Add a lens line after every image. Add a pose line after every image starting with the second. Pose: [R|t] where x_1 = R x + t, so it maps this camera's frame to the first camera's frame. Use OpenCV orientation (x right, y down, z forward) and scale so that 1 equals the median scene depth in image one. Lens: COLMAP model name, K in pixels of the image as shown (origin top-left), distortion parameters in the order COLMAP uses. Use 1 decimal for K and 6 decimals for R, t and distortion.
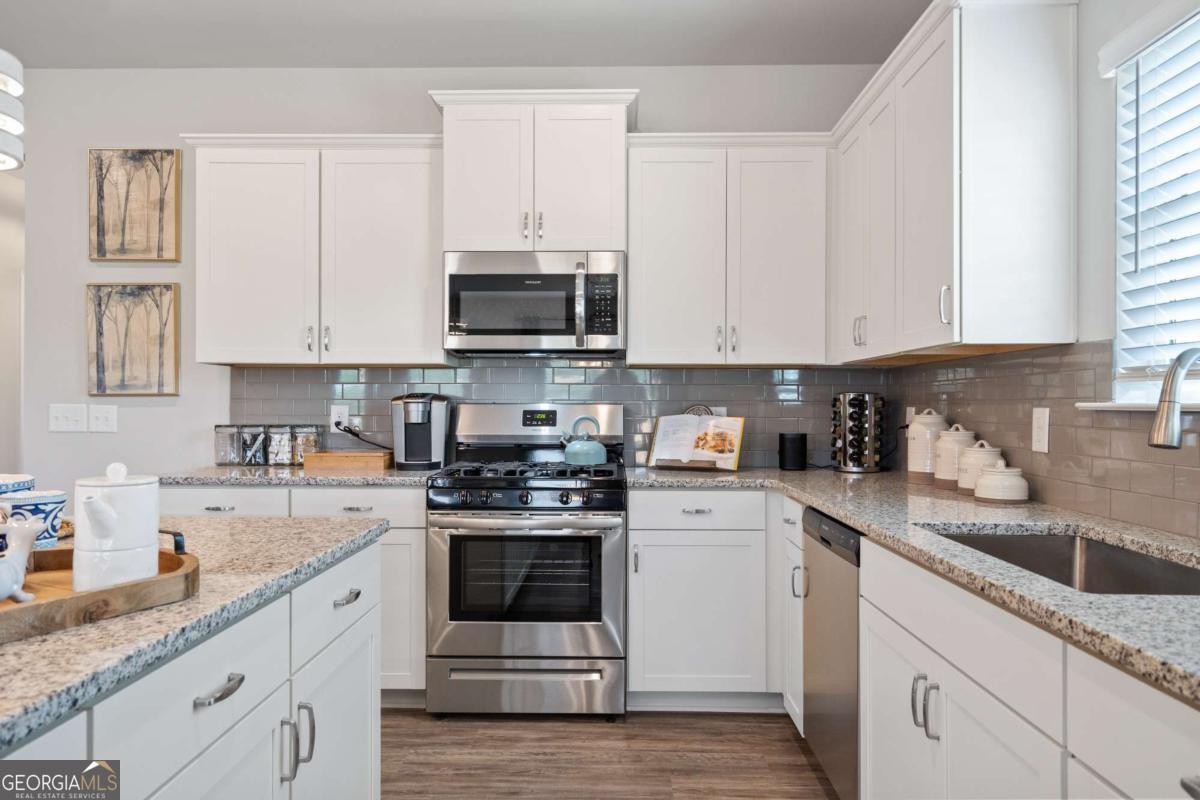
lens RADIAL K [[806.5, 0, 605.1], [0, 806.5, 402.1], [0, 0, 1]] dist [0.004958, -0.000112]
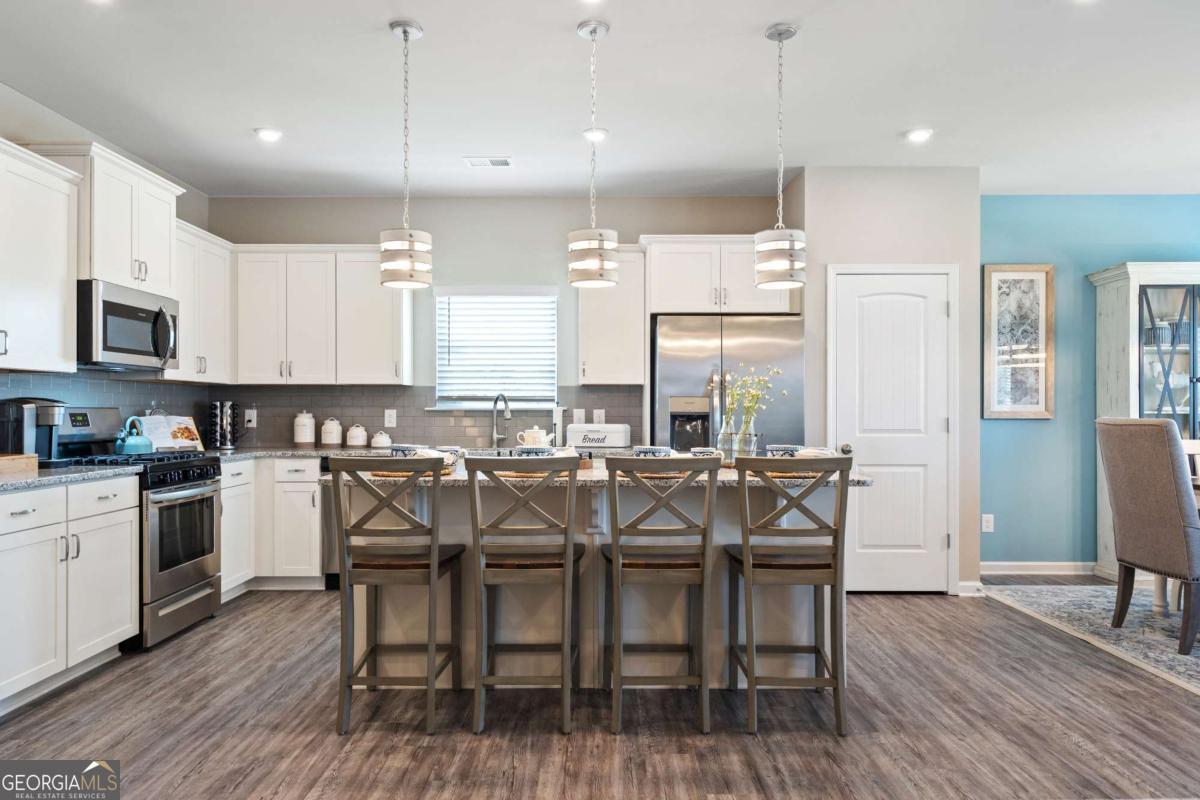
lens RADIAL K [[806.5, 0, 594.4], [0, 806.5, 408.5], [0, 0, 1]] dist [0.004958, -0.000112]
pose [[-0.022259, -0.000356, 0.999752, -1.649607], [-0.004715, 0.999989, 0.000251, -0.000930], [-0.999741, -0.004709, -0.022260, 0.345069]]
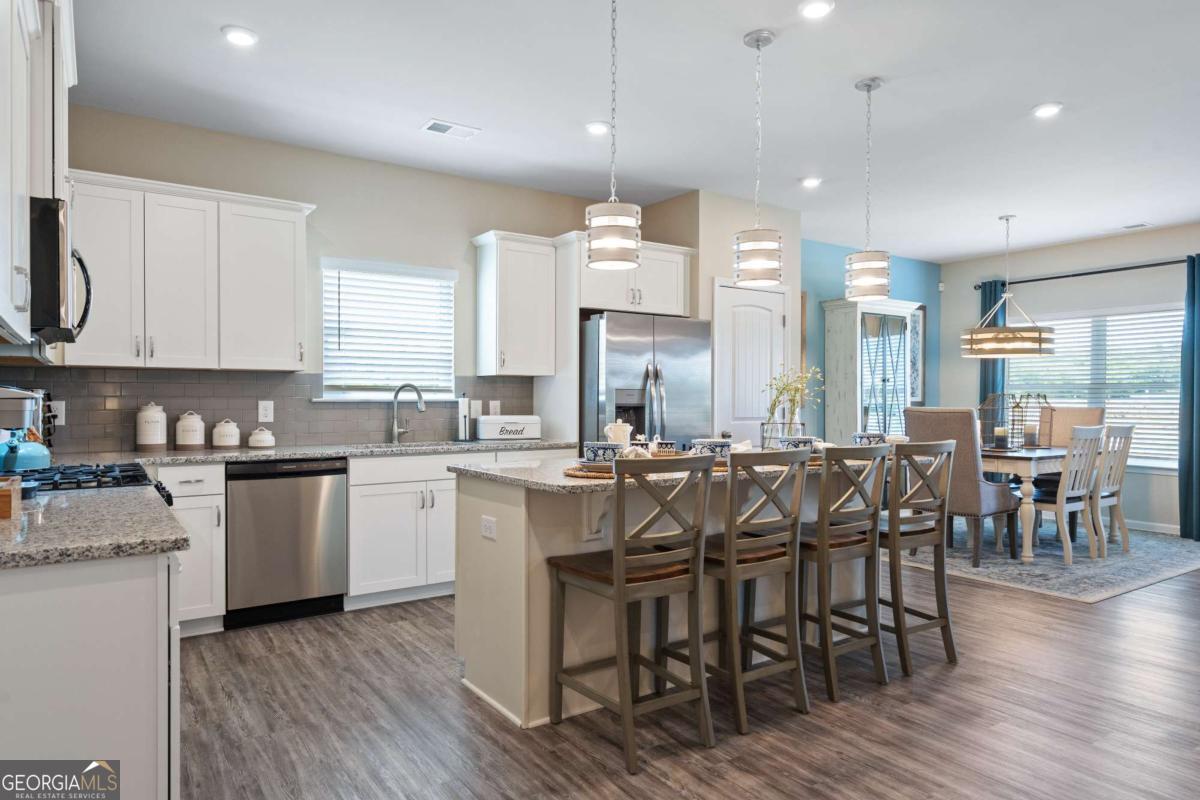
lens RADIAL K [[744.0, 0, 601.3], [0, 744.0, 410.3], [0, 0, 1]] dist [0.000582, 0.011670]
pose [[-0.583442, -0.015809, 0.812001, -1.256692], [-0.007195, 0.999872, 0.014296, -0.002624], [-0.812123, 0.002498, -0.583481, 1.173160]]
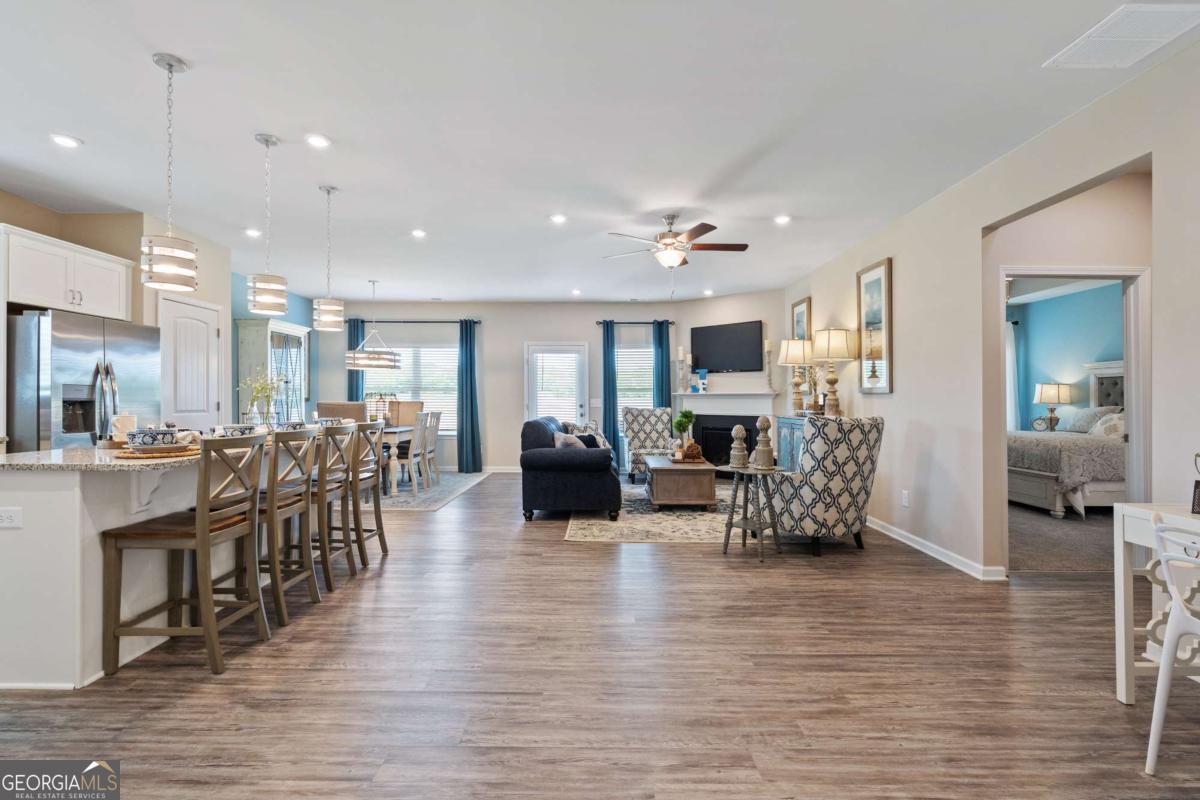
lens RADIAL K [[549.6, 0, 597.6], [0, 549.6, 389.7], [0, 0, 1]] dist [-0.005294, 0.002316]
pose [[-0.999700, -0.009850, -0.022422, -1.148854], [-0.009342, 0.999700, -0.022660, 0.003854], [0.022638, -0.022444, -0.999492, 1.509566]]
